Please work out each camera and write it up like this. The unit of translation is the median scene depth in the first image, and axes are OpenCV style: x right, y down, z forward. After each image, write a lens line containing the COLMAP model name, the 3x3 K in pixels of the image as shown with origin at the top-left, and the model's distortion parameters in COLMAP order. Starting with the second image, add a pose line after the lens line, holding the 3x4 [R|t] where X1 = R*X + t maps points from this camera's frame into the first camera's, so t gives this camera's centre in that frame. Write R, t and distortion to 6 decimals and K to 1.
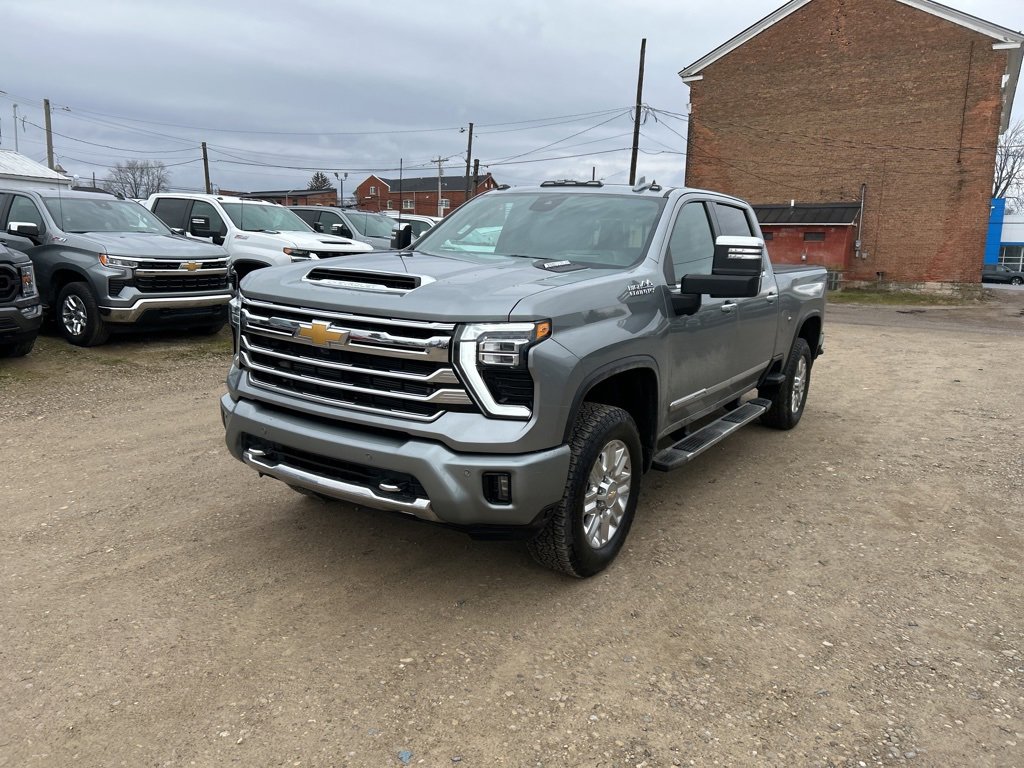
lens RADIAL K [[767.7, 0, 509.2], [0, 767.7, 382.7], [0, 0, 1]] dist [0.056125, -0.055327]
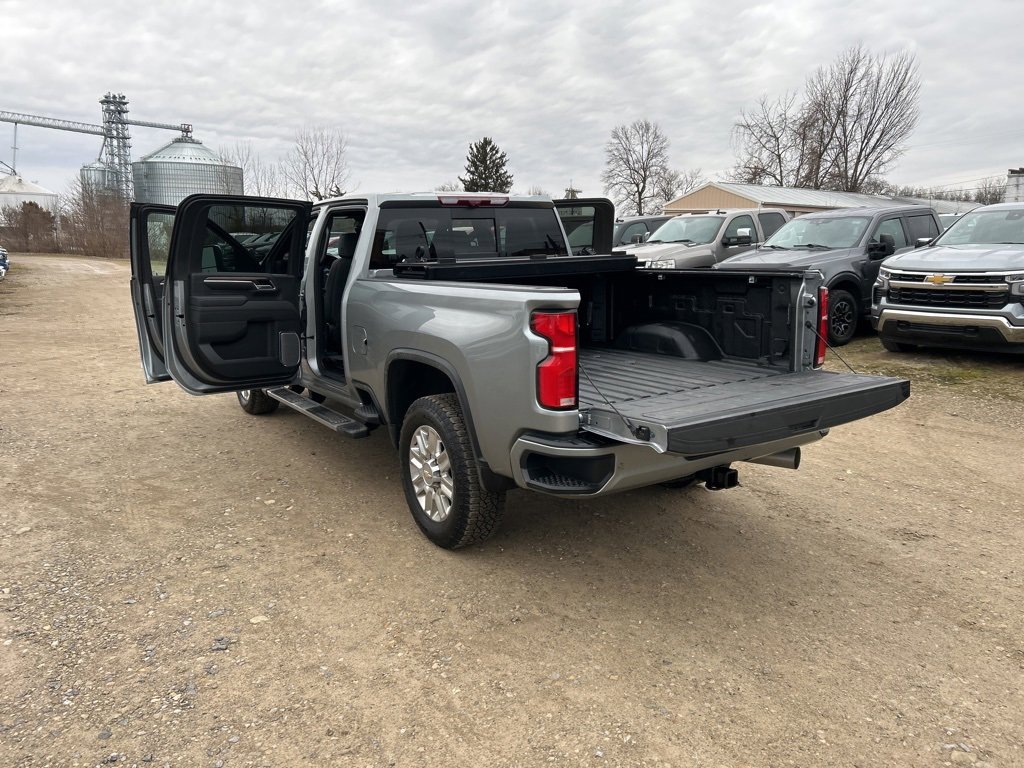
lens RADIAL K [[766.7, 0, 508.1], [0, 766.7, 377.3], [0, 0, 1]] dist [0.054911, -0.052848]
pose [[-0.415377, 0.130228, -0.900279, 1.564471], [-0.166827, 0.962007, 0.216129, -0.373170], [0.894221, 0.239966, -0.377870, 2.251668]]
